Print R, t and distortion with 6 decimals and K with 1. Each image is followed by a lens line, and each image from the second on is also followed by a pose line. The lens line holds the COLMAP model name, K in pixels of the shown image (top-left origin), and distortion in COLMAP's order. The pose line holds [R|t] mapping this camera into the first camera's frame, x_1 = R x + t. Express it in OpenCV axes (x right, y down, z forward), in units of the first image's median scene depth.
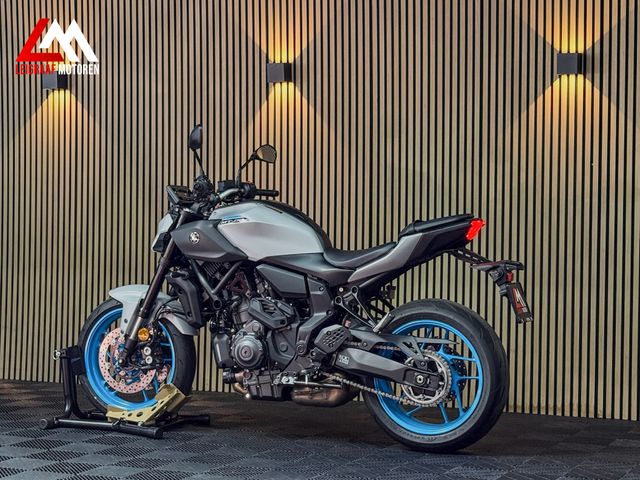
lens RADIAL K [[1346.9, 0, 320.0], [0, 1346.9, 240.0], [0, 0, 1]] dist [0.073521, 0.259608]
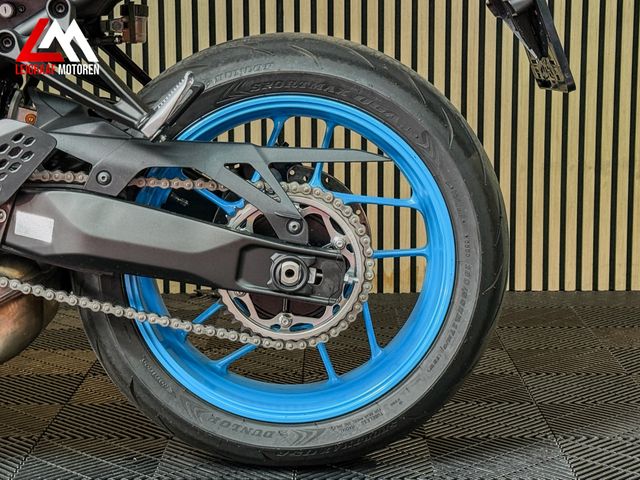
lens RADIAL K [[1346.9, 0, 320.0], [0, 1346.9, 240.0], [0, 0, 1]] dist [0.073521, 0.259608]
pose [[0.915322, -0.075723, 0.395539, -0.047150], [0.018875, 0.989151, 0.145687, 0.044833], [-0.402279, -0.125885, 0.906821, 0.663616]]
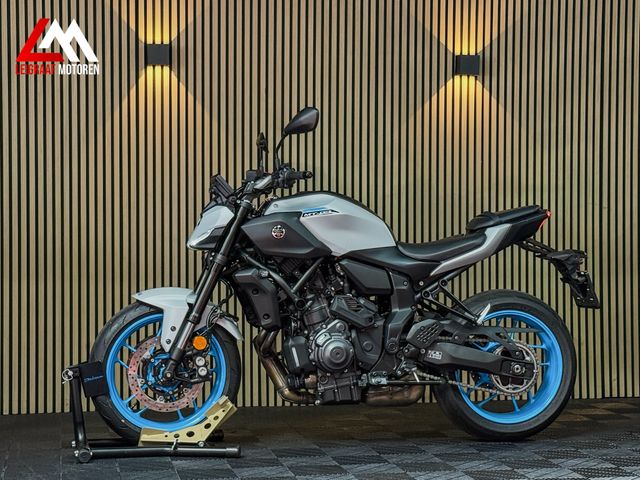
lens RADIAL K [[1346.9, 0, 320.0], [0, 1346.9, 240.0], [0, 0, 1]] dist [0.073521, 0.259608]
pose [[0.822341, -0.012380, 0.568860, -0.590759], [0.016365, 0.999864, -0.001898, 0.006170], [-0.568759, 0.010870, 0.822432, 0.240003]]
